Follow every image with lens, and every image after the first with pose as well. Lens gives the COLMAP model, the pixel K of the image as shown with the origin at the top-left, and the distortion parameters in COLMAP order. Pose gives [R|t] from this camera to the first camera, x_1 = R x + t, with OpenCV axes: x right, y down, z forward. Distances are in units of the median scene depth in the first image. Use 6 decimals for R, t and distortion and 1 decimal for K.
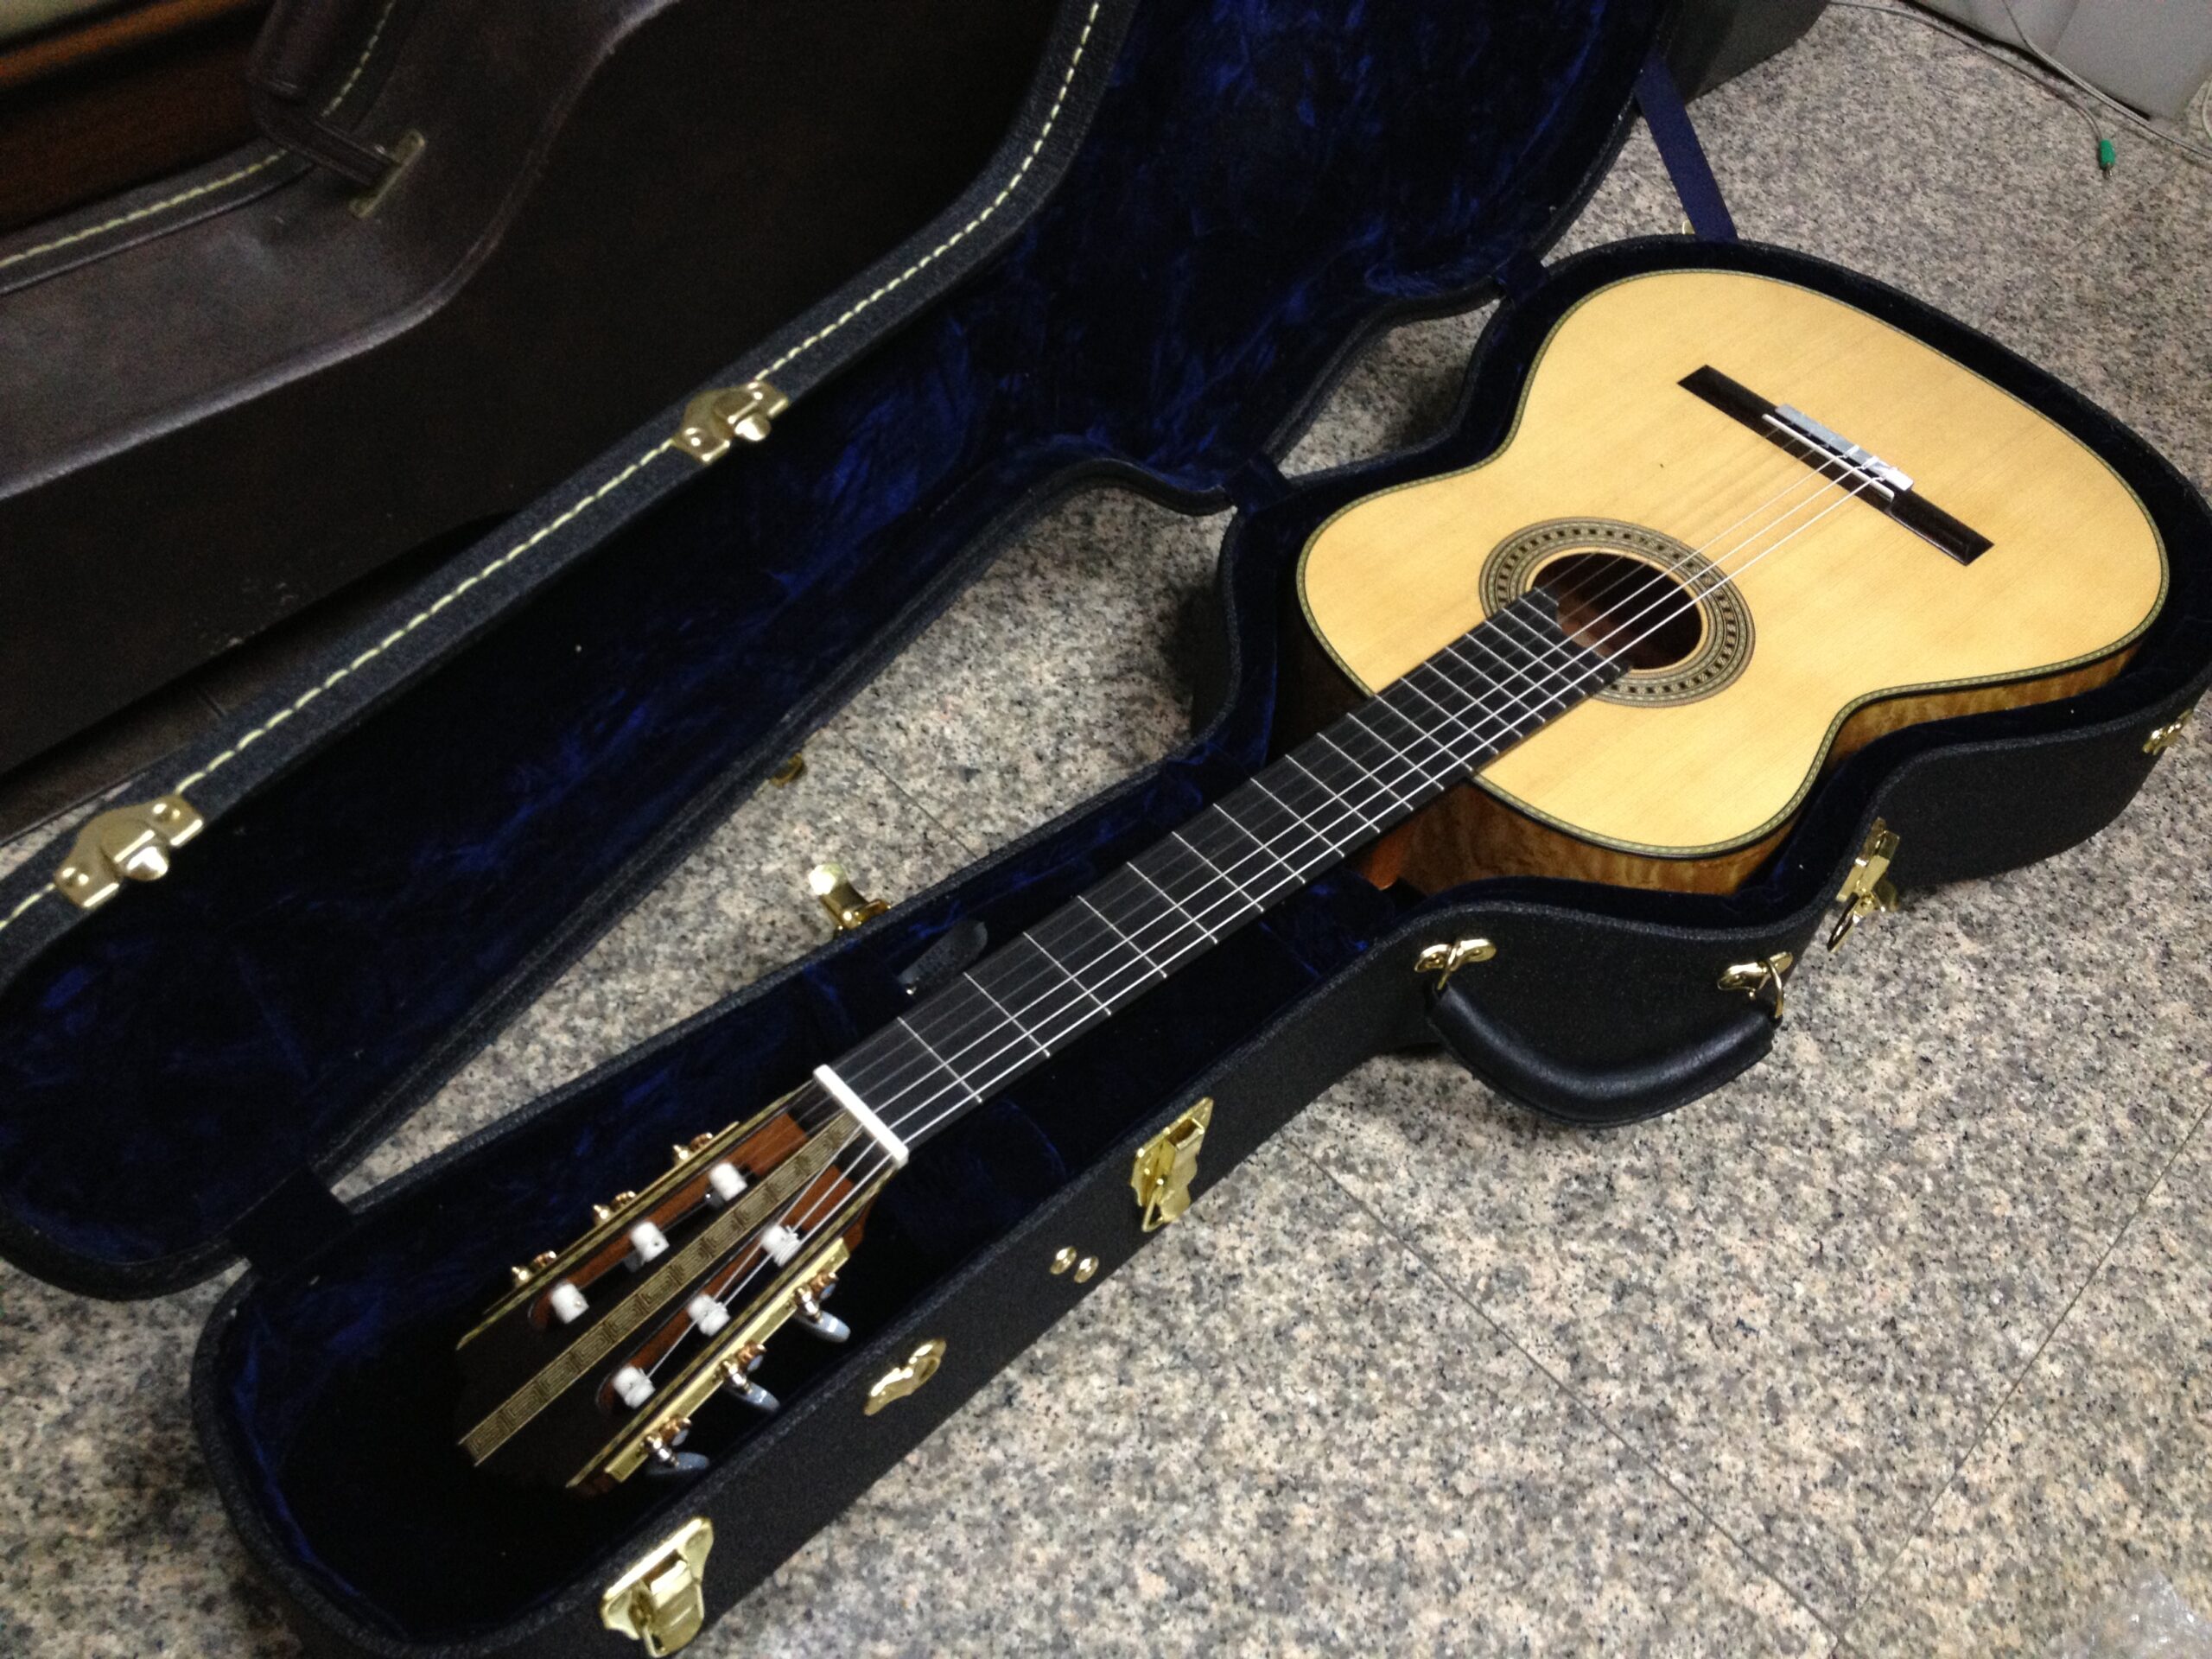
lens RADIAL K [[2237.1, 0, 1106.0], [0, 2237.1, 829.5], [0, 0, 1]] dist [0.266413, -0.748819]
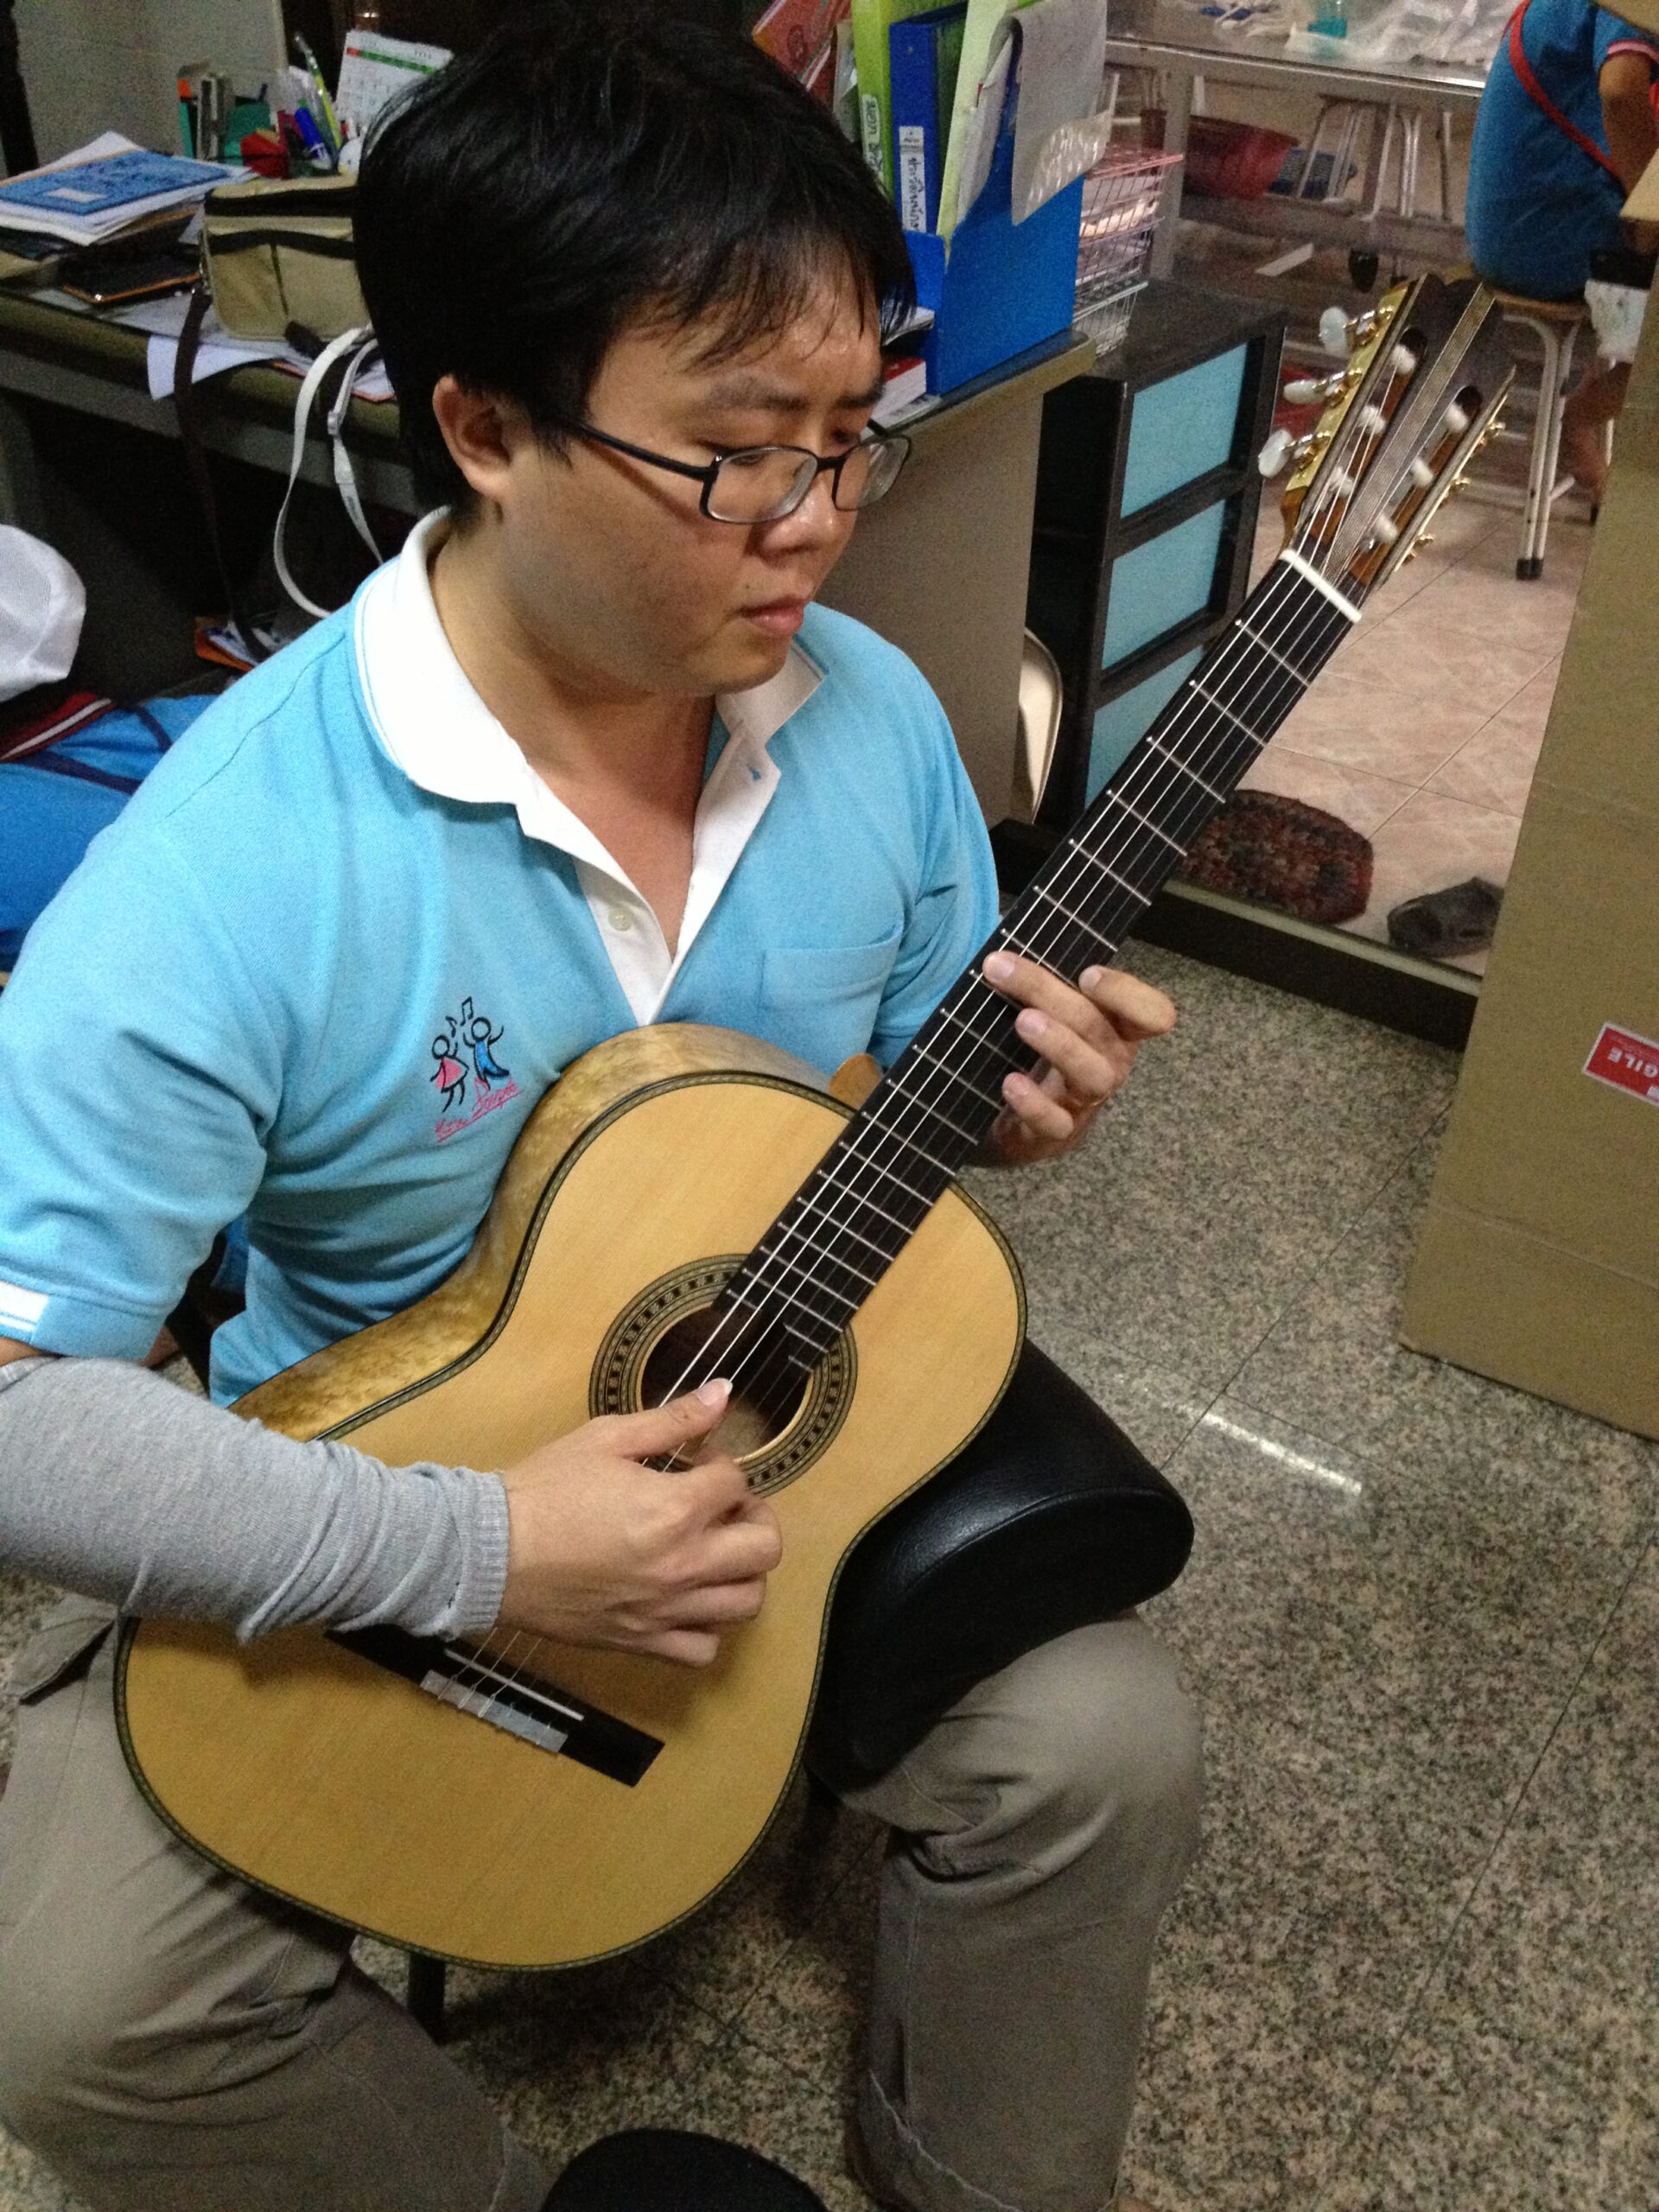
lens RADIAL K [[2237.1, 0, 829.5], [0, 2237.1, 1106.0], [0, 0, 1]] dist [0.266413, -0.748819]
pose [[-0.895856, 0.241206, -0.373178, 0.632448], [-0.376553, -0.857980, 0.349397, -0.428269], [-0.235903, 0.453531, 0.859453, 0.113893]]
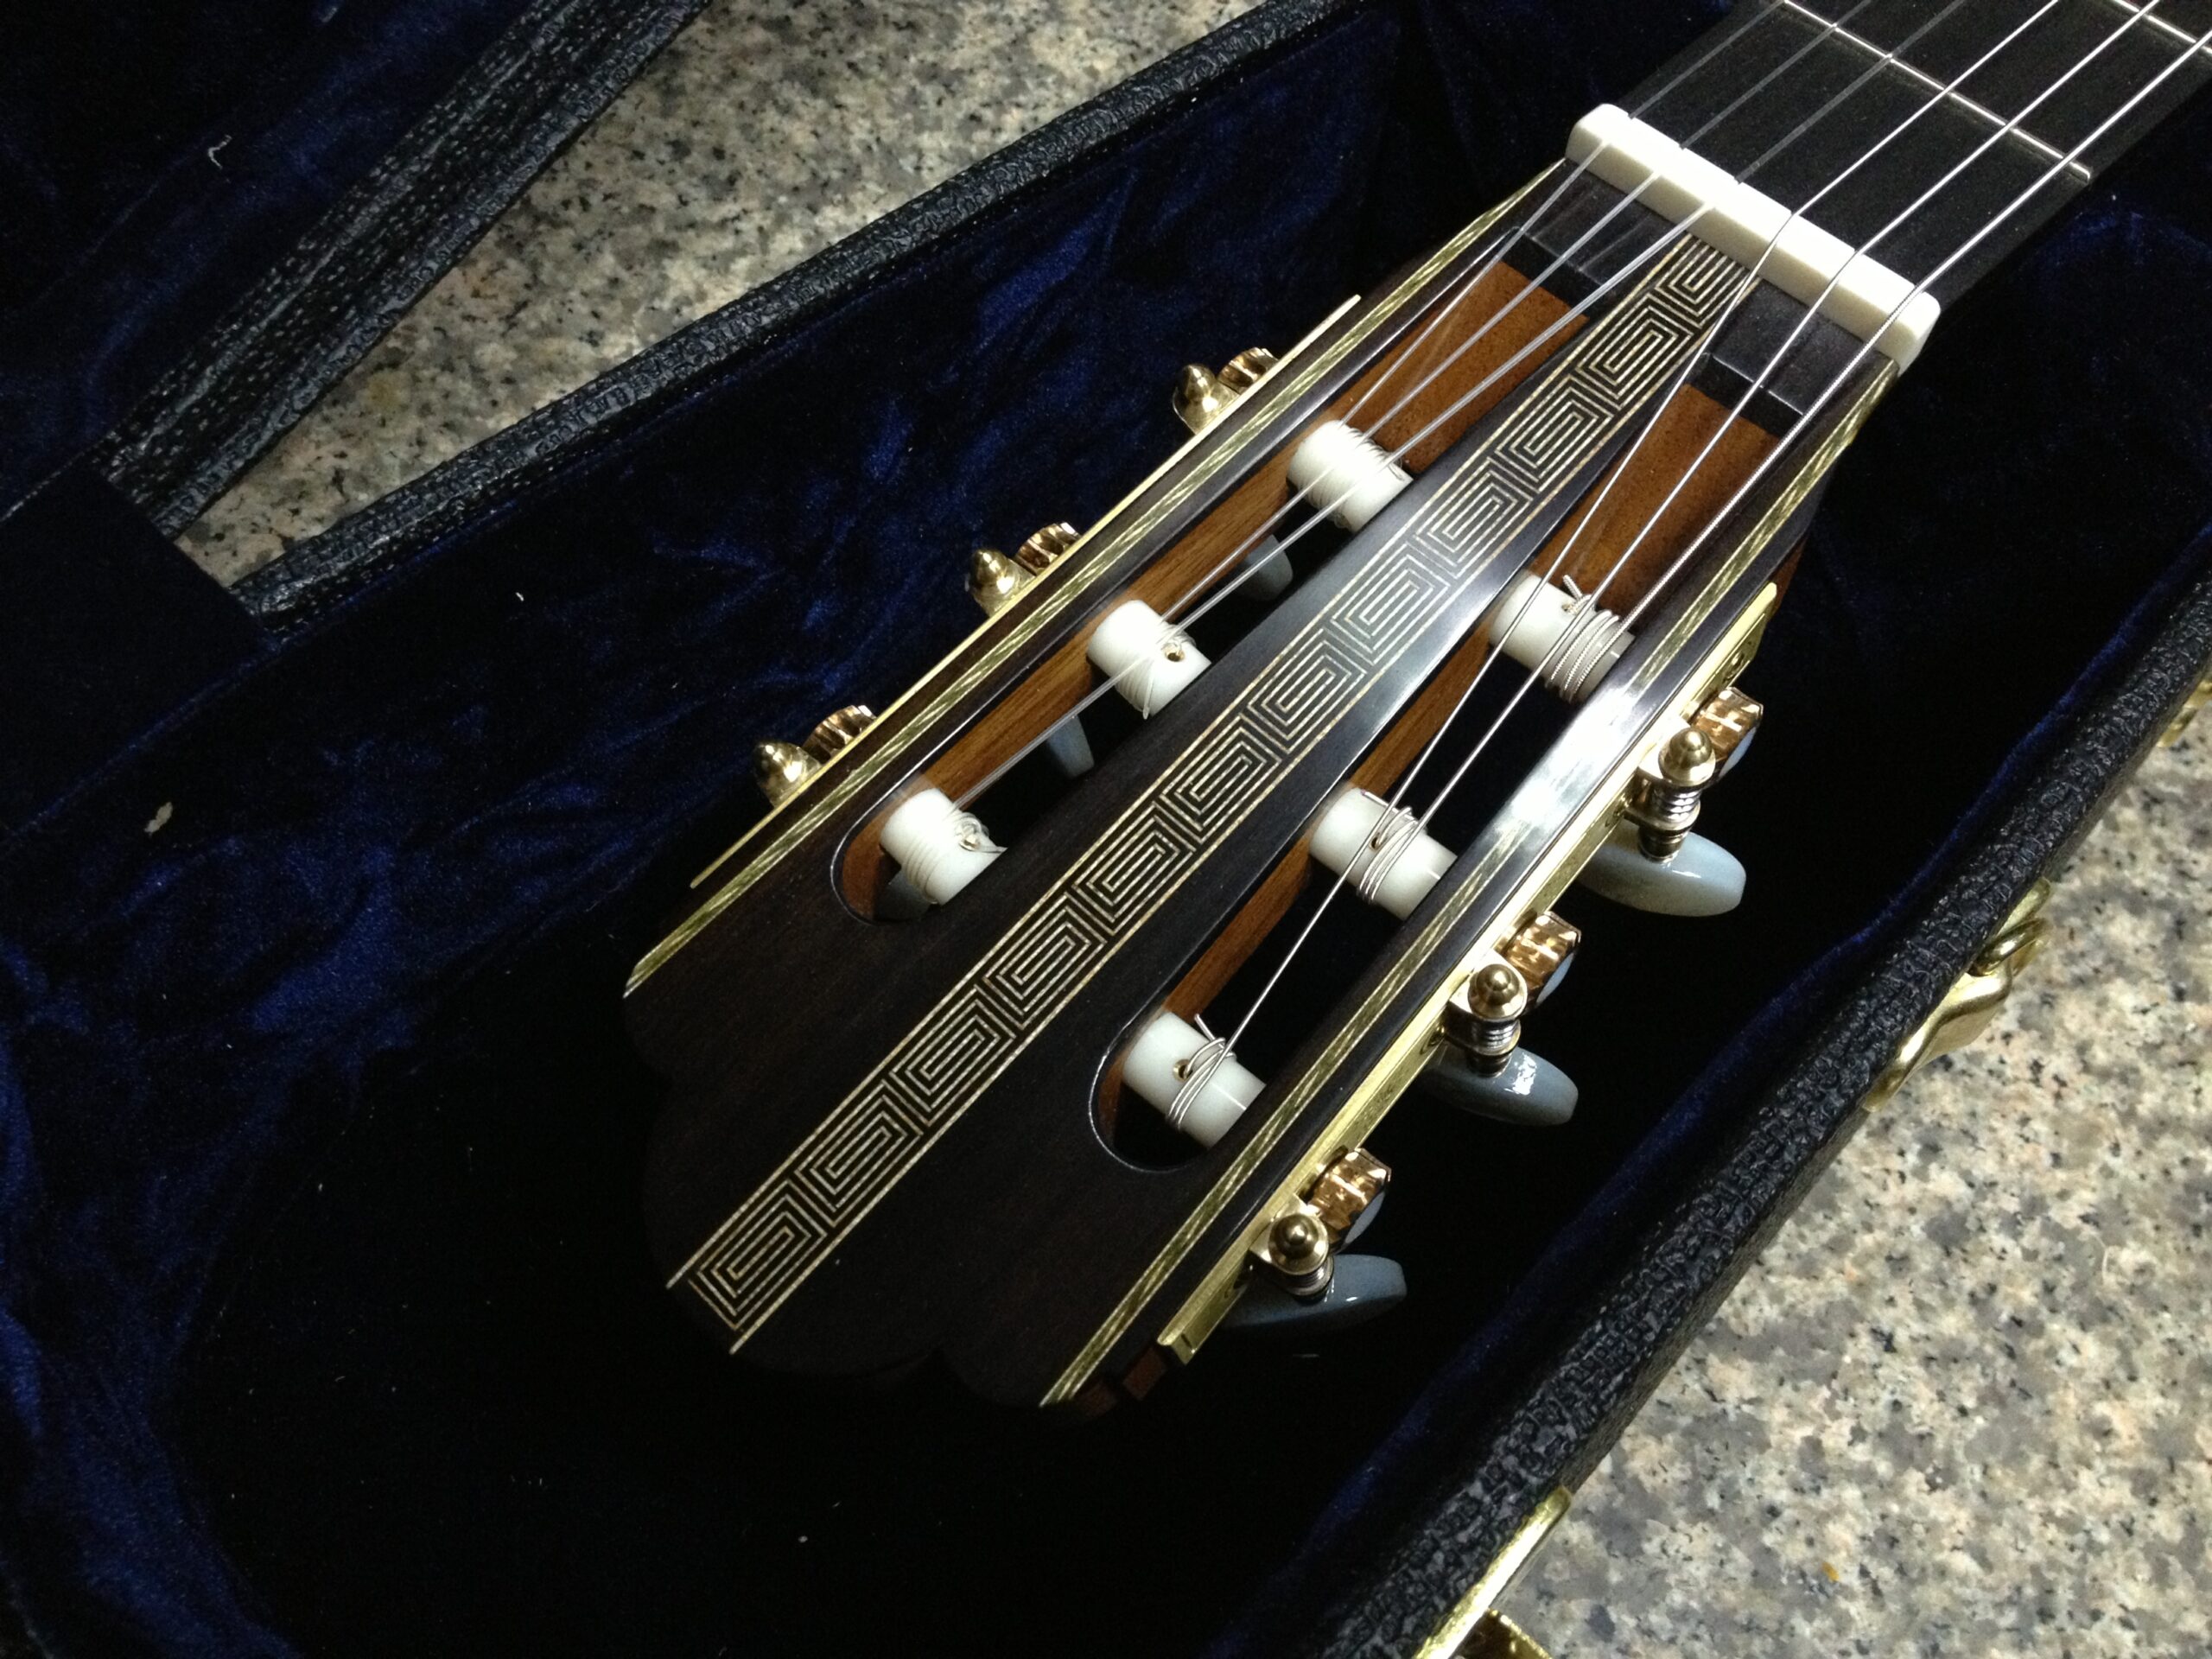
lens RADIAL K [[2250.3, 0, 1106.0], [0, 2250.3, 829.5], [0, 0, 1]] dist [0.002251, -0.010595]
pose [[0.996848, -0.076077, -0.022522, -0.189278], [0.078403, 0.988062, 0.132615, 0.152614], [0.012165, -0.133963, 0.990912, 0.629310]]
